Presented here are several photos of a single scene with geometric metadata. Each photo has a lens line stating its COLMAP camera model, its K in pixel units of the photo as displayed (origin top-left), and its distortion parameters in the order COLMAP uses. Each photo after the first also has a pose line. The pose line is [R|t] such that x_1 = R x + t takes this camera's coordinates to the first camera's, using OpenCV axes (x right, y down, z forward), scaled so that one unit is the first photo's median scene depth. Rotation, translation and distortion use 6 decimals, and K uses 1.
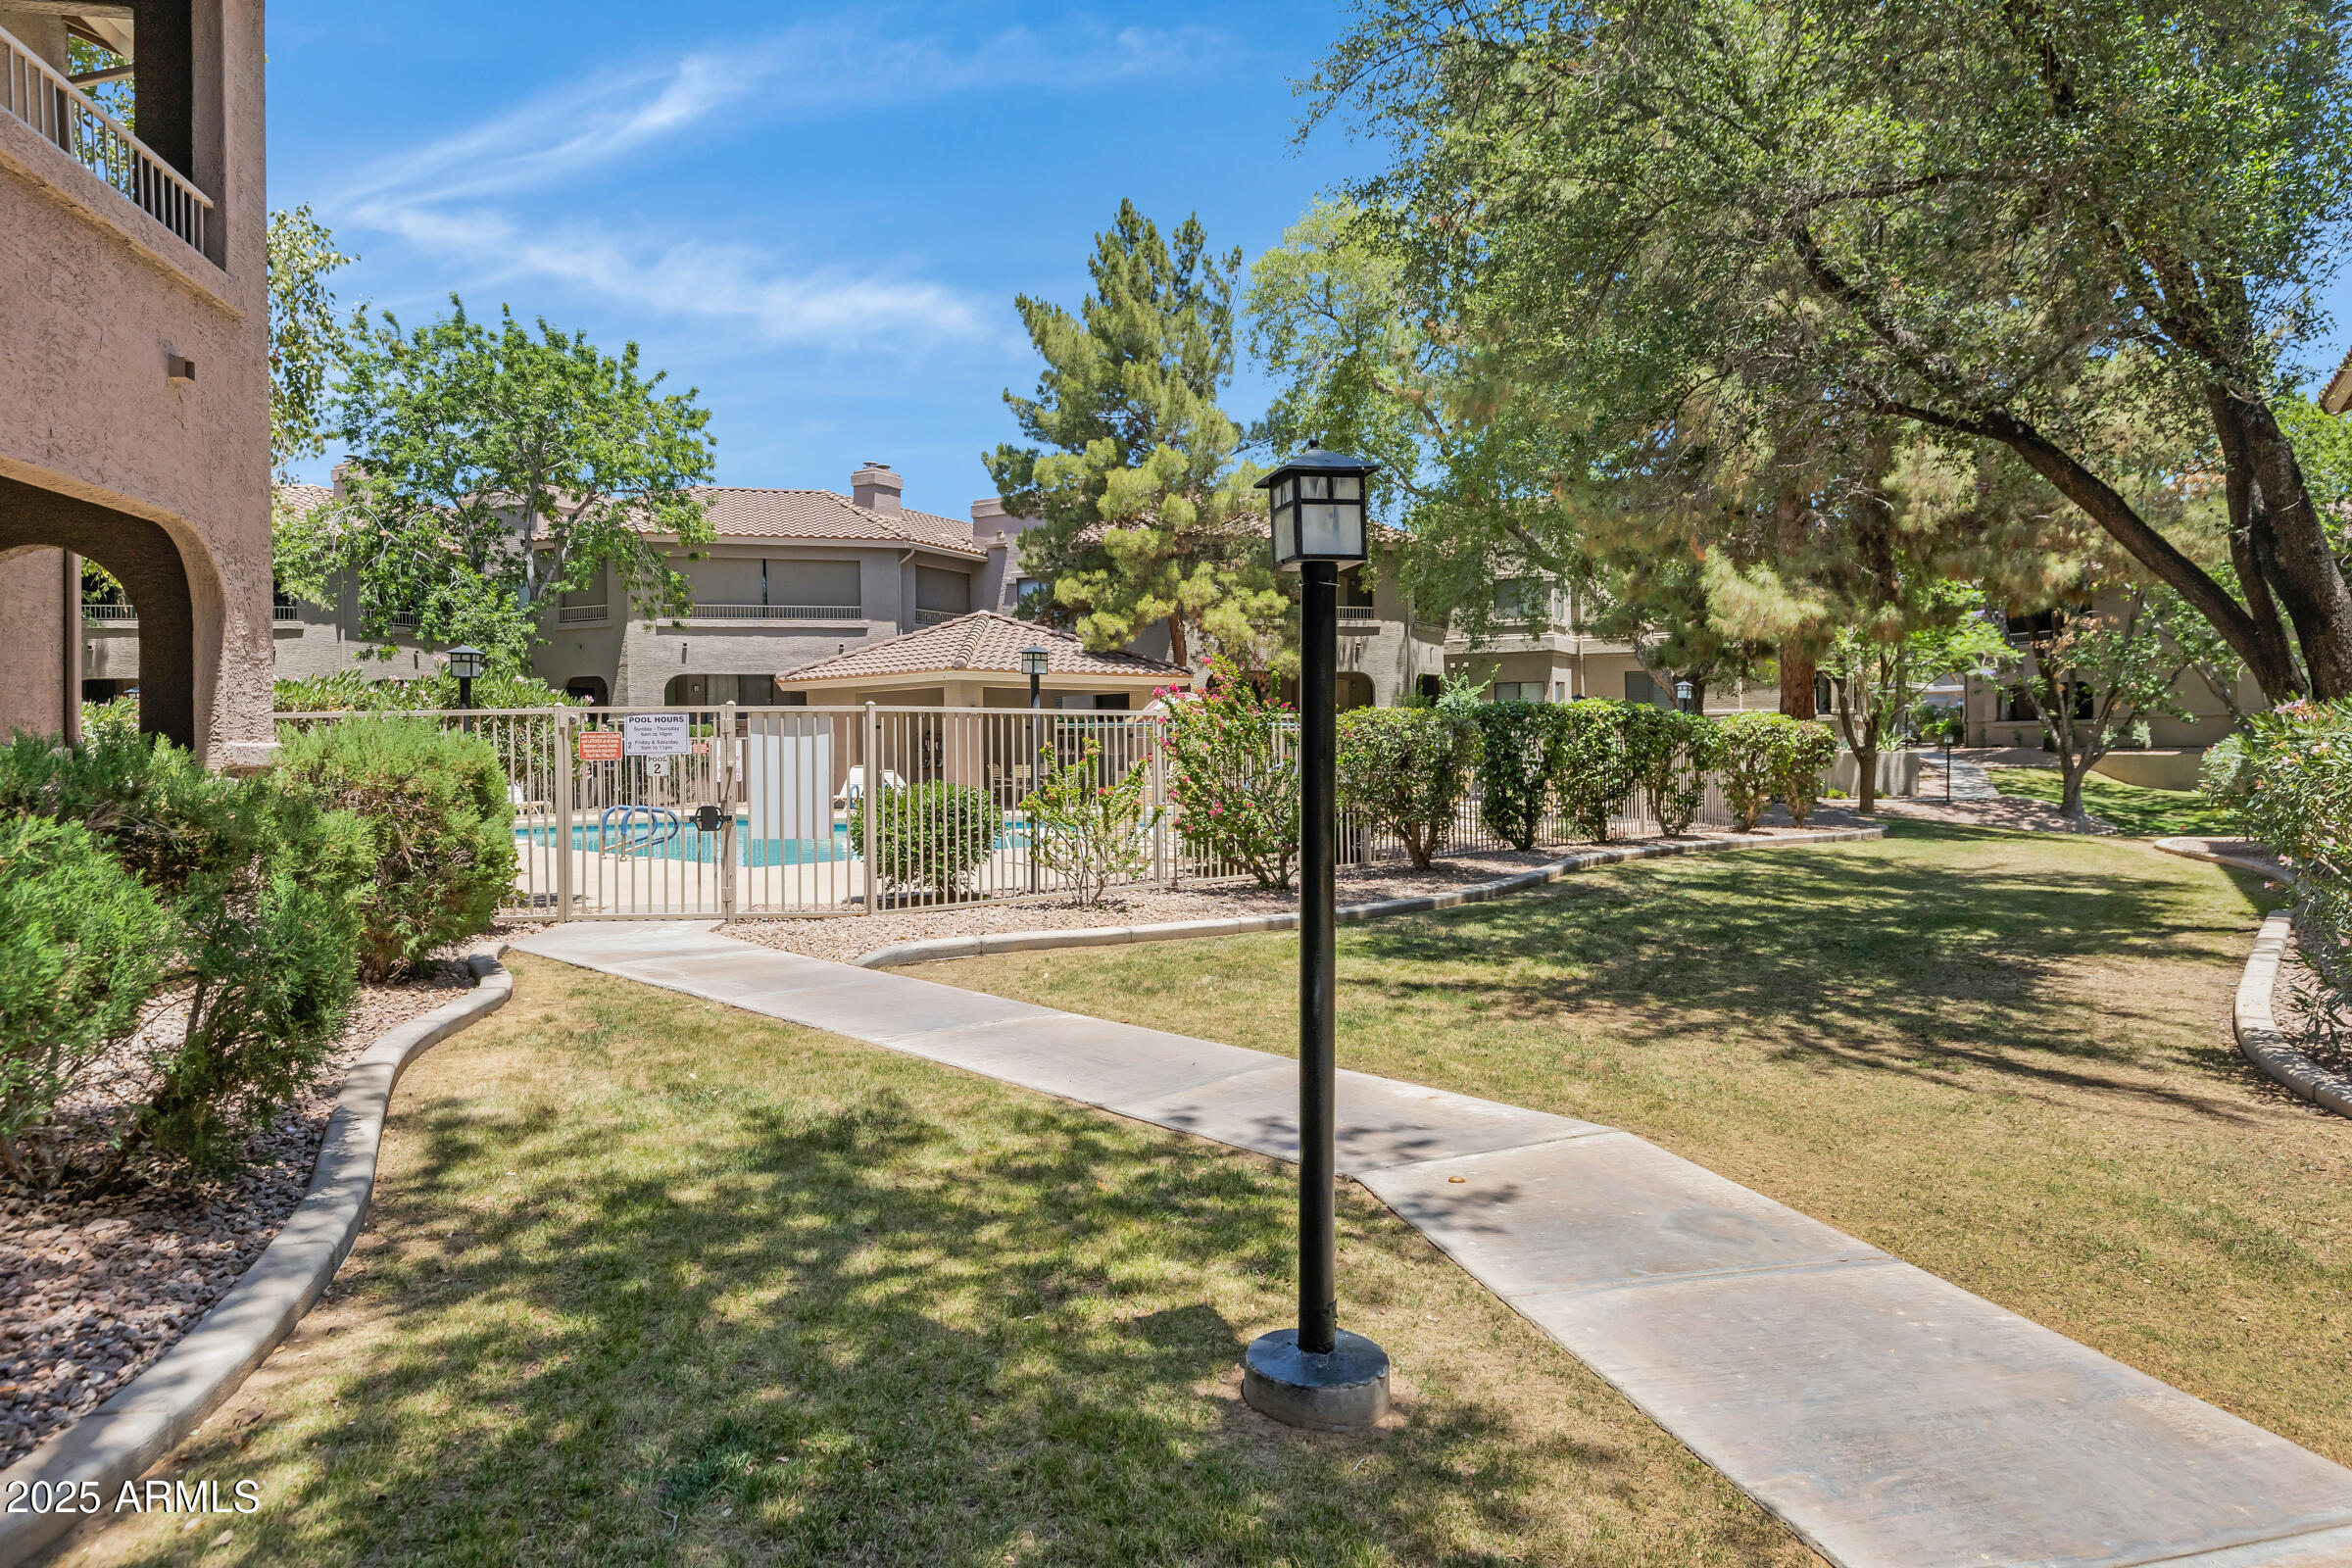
lens RADIAL K [[1355.8, 0, 1159.6], [0, 1355.8, 759.0], [0, 0, 1]] dist [0.000212, -0.000308]
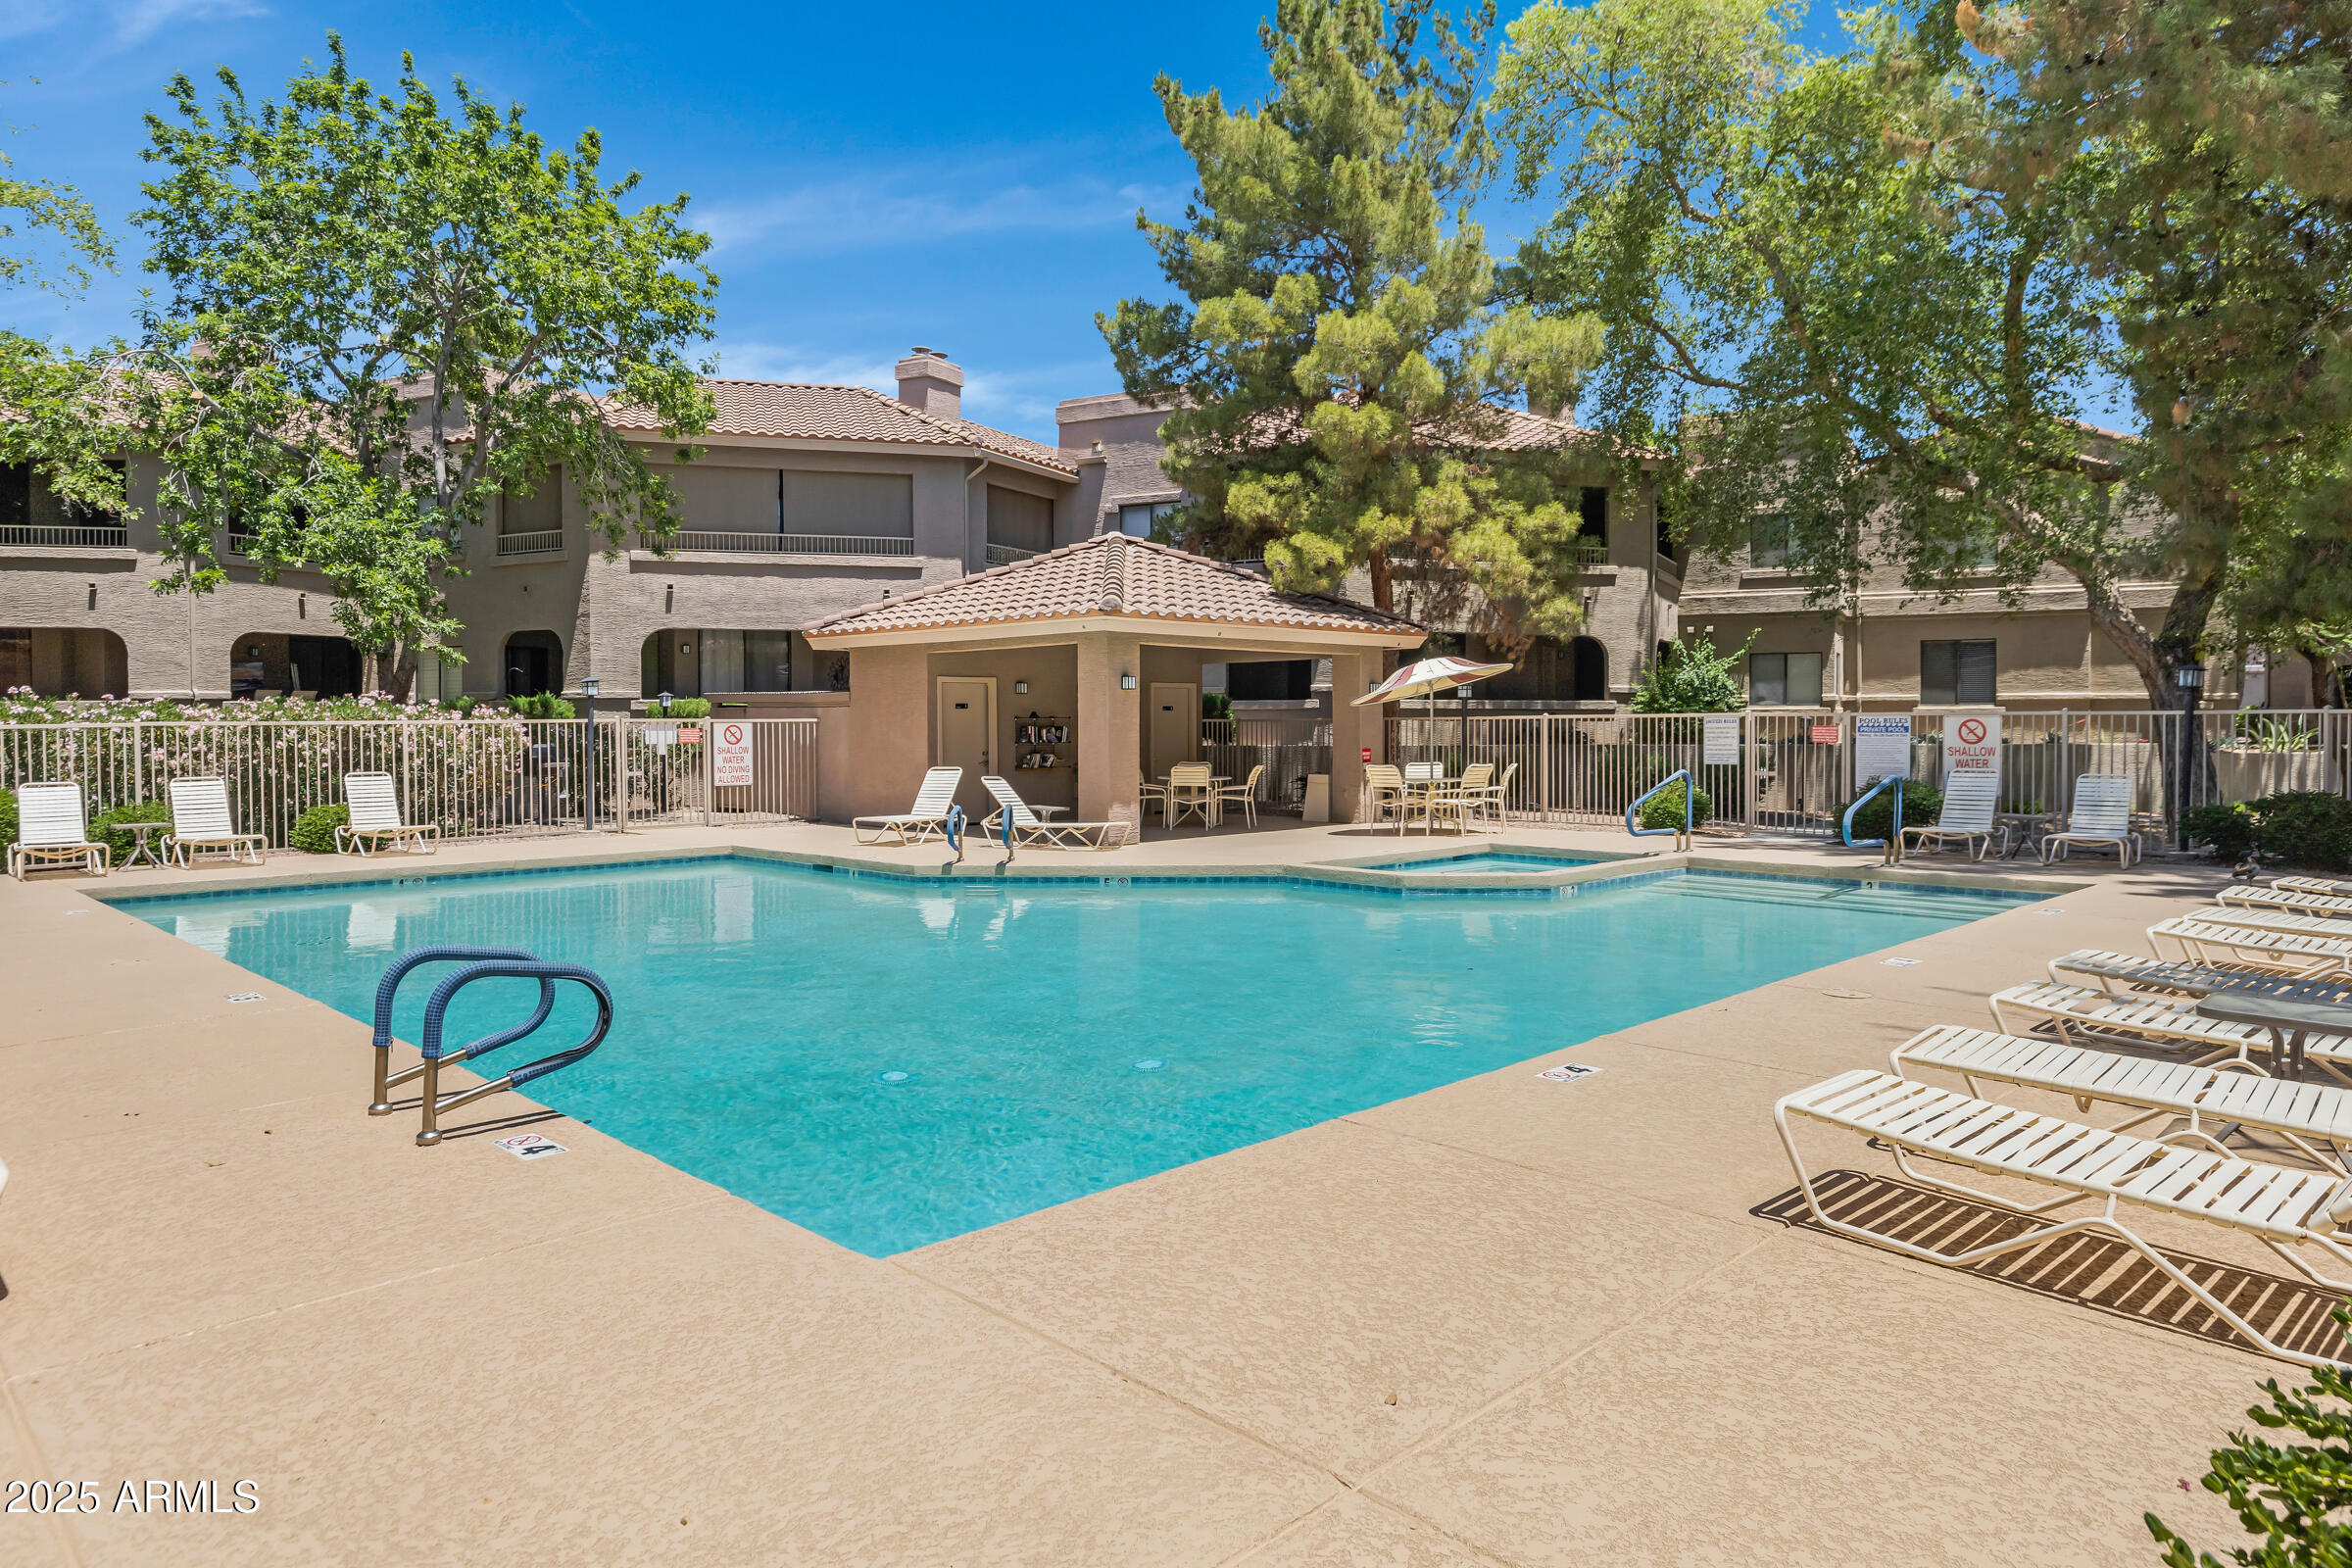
lens RADIAL K [[1438.9, 0, 1186.6], [0, 1438.9, 775.5], [0, 0, 1]] dist [0.003746, 0.001998]
pose [[0.999928, 0.009660, 0.007050, -0.096594], [-0.009822, 0.999680, 0.023298, -0.005615], [-0.006823, -0.023366, 0.999704, 0.278080]]
